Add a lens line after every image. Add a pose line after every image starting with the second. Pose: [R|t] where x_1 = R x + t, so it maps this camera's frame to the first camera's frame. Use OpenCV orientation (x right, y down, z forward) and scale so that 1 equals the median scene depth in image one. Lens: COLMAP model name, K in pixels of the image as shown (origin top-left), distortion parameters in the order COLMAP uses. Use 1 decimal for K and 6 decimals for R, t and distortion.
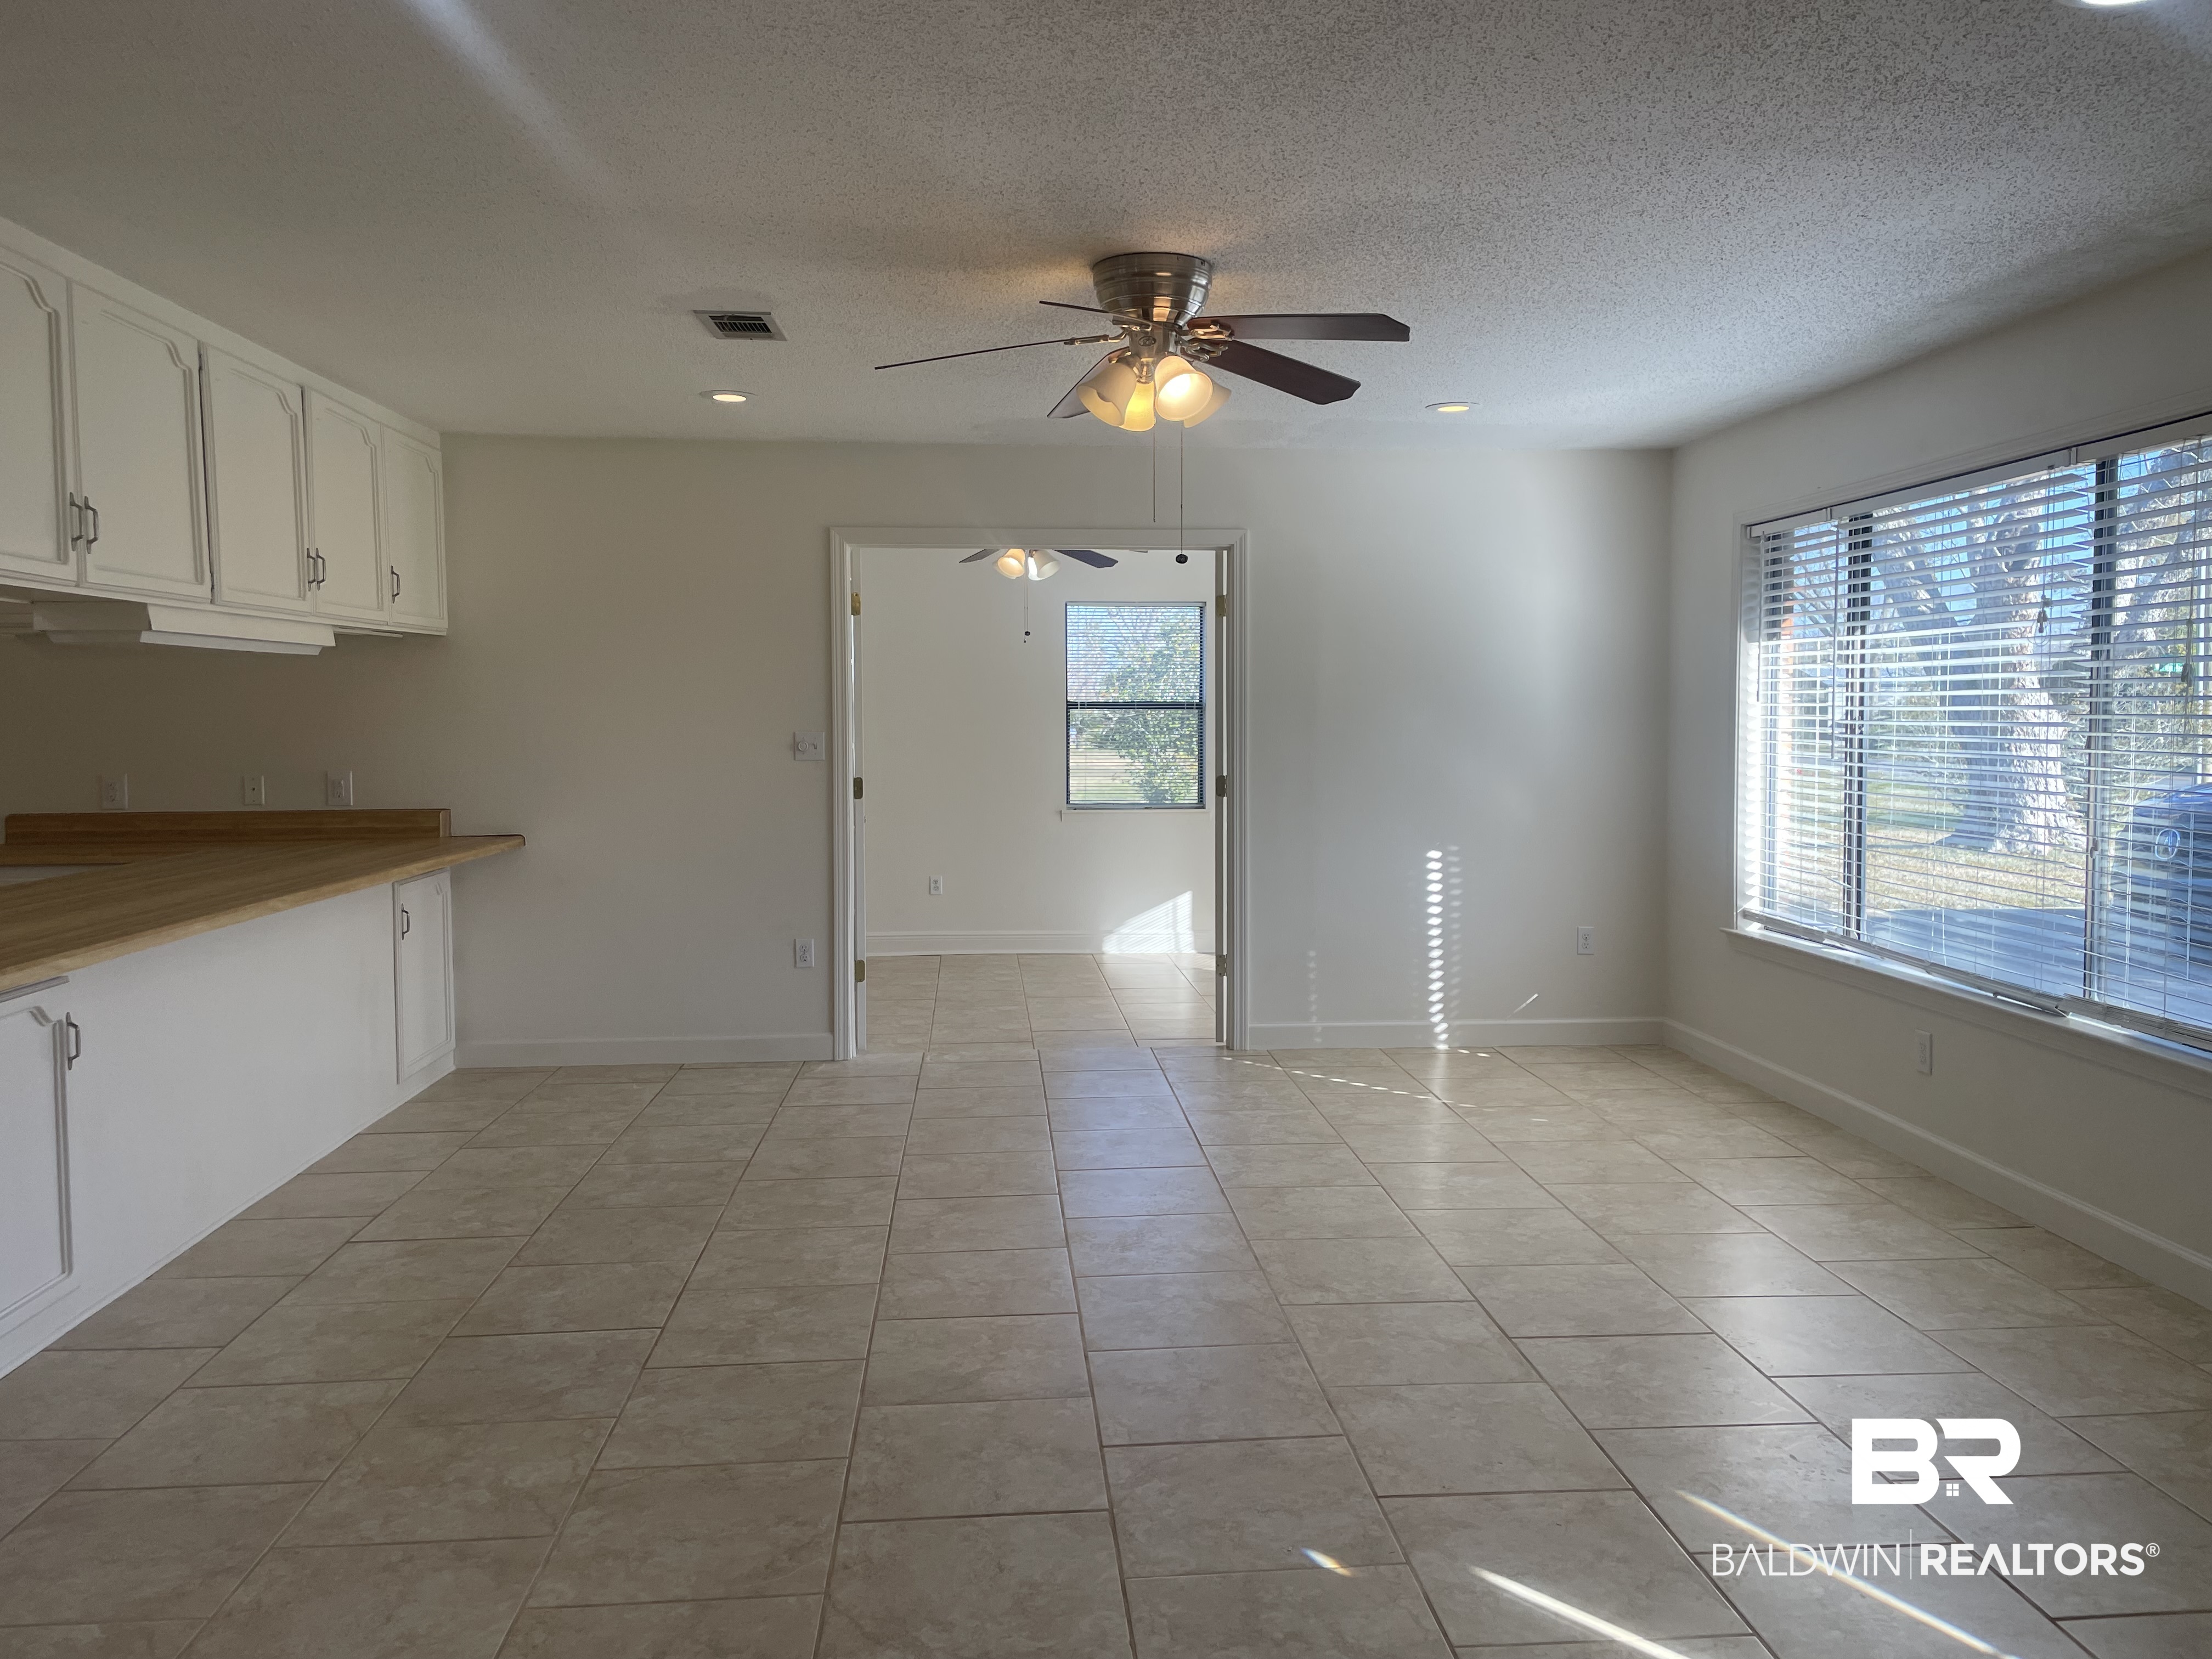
lens RADIAL K [[1678.7, 0, 1109.6], [0, 1678.7, 817.1], [0, 0, 1]] dist [0.089383, -0.111581]
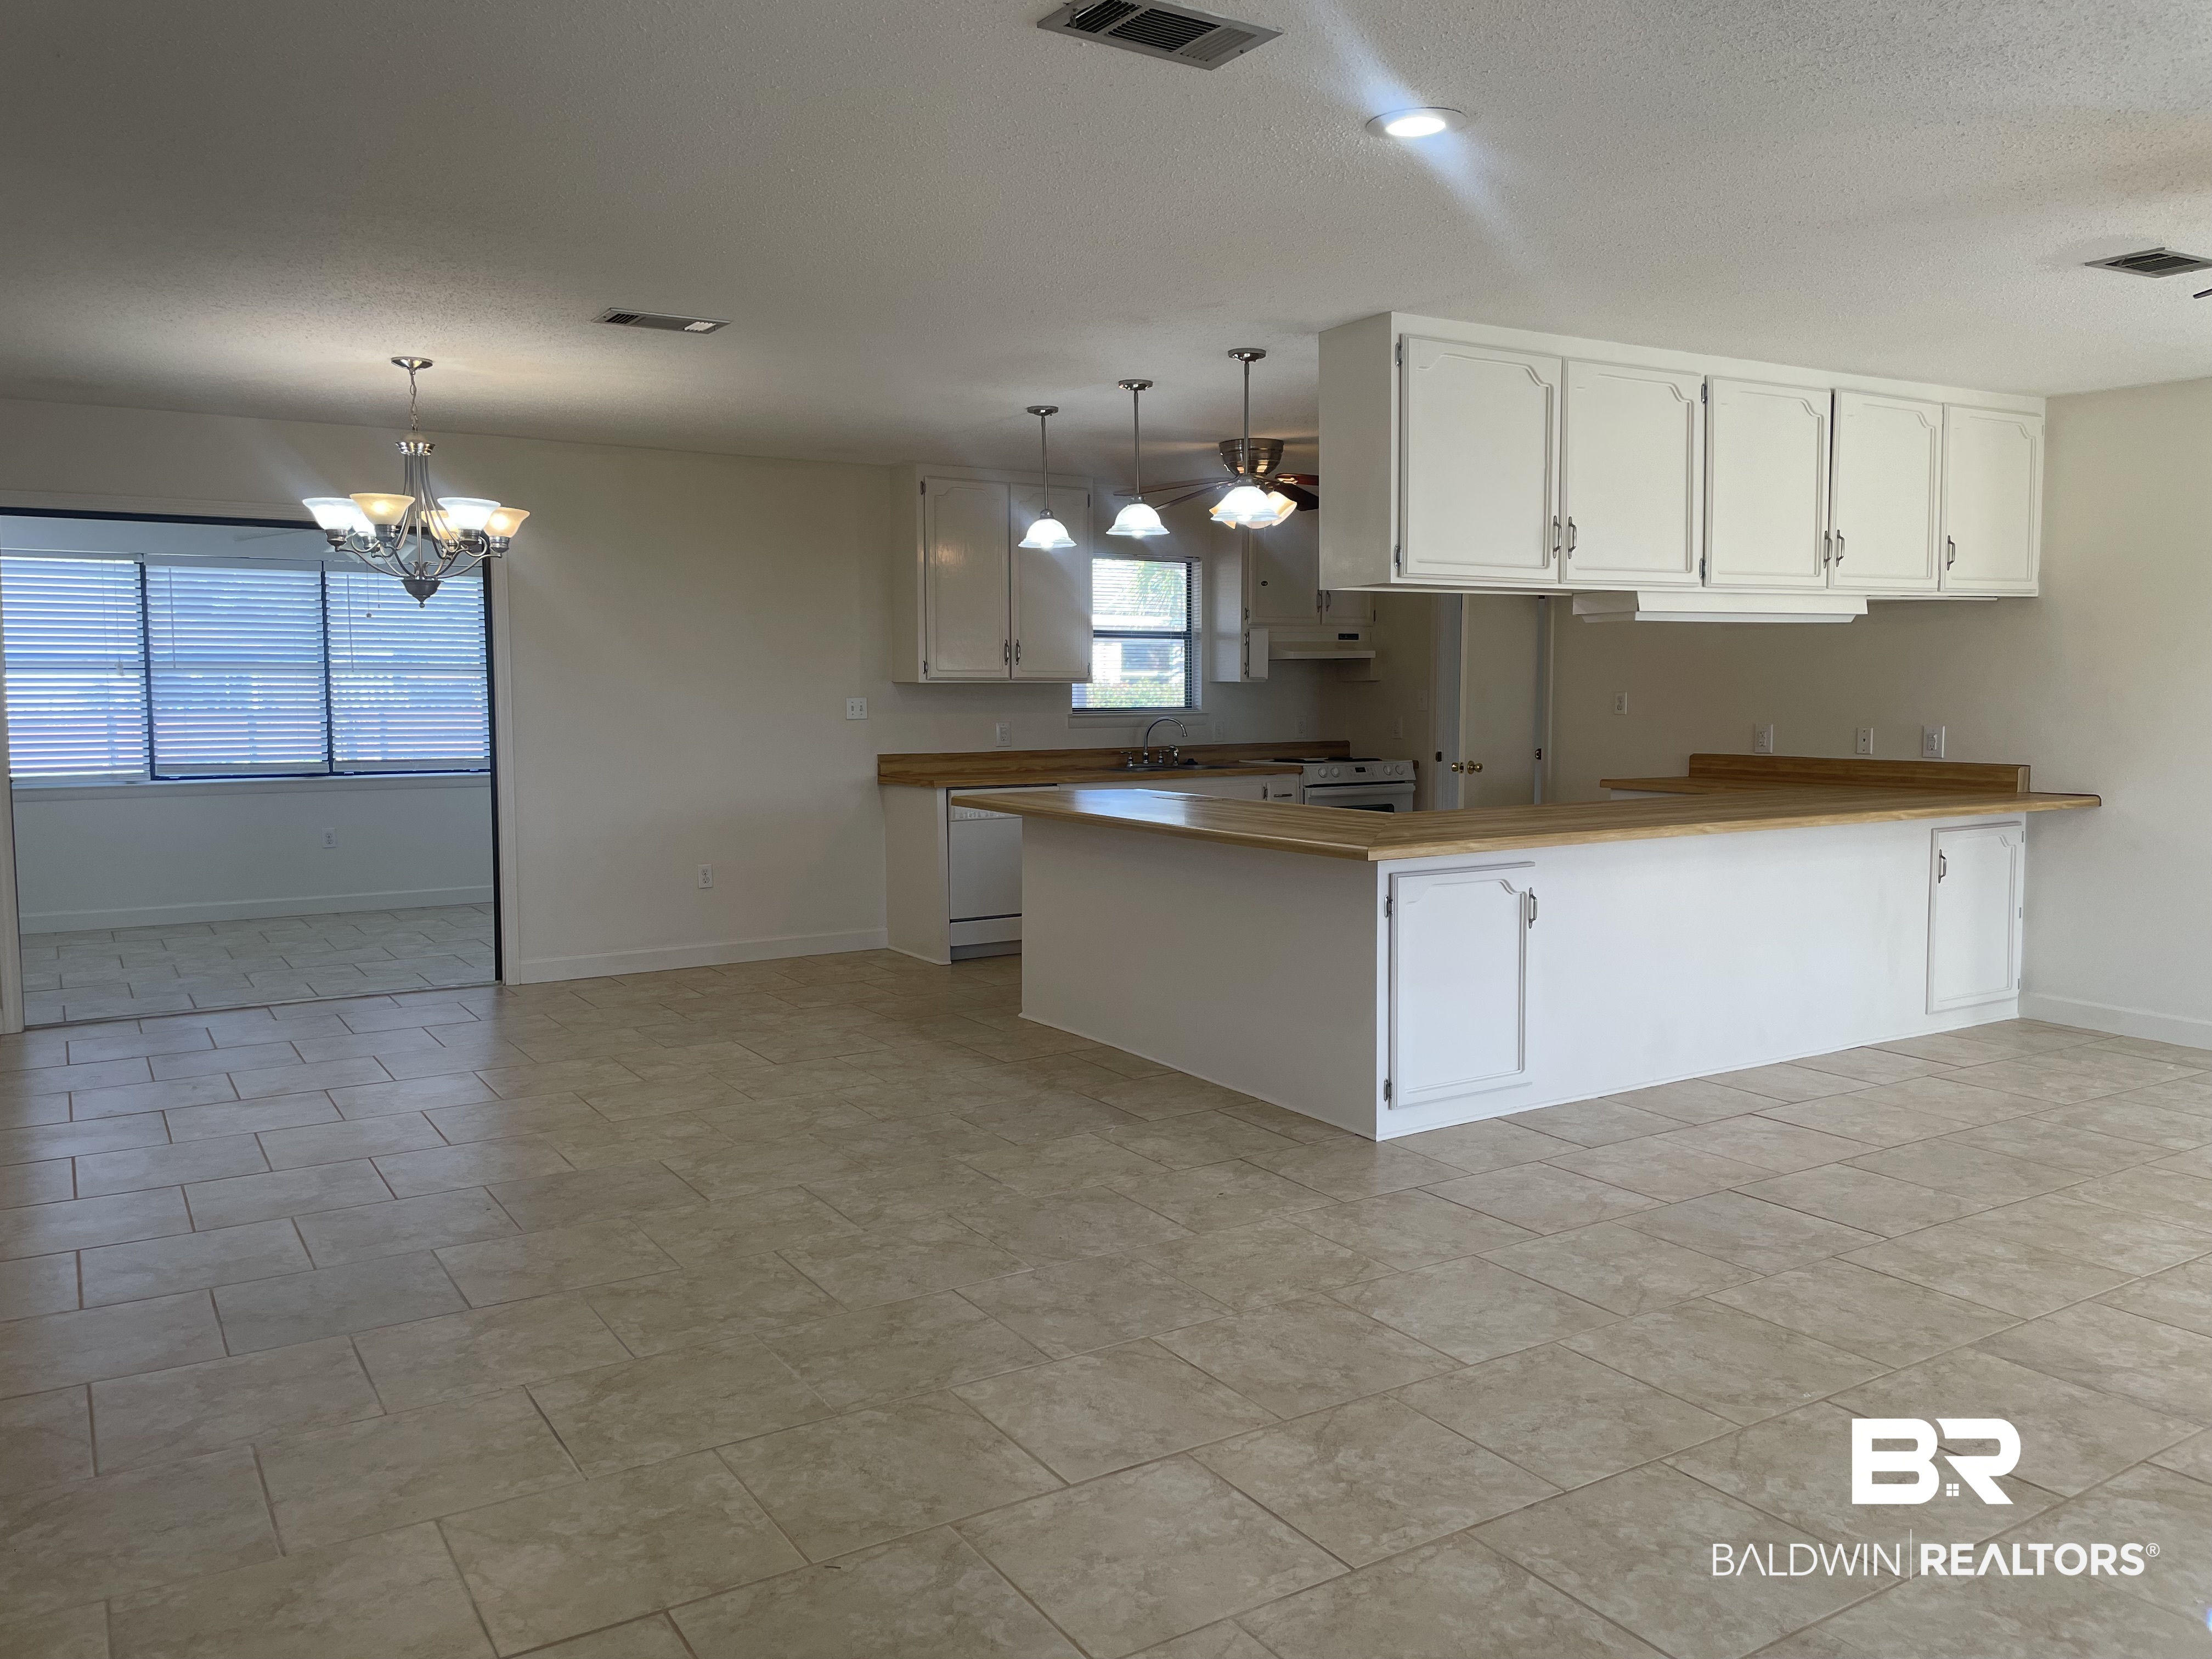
lens RADIAL K [[1678.7, 0, 1105.1], [0, 1678.7, 833.9], [0, 0, 1]] dist [0.089383, -0.111581]
pose [[0.453293, 0.083330, -0.887458, 0.449988], [-0.053960, 0.996360, 0.065995, -0.002817], [0.889727, 0.017972, 0.456139, 0.048209]]
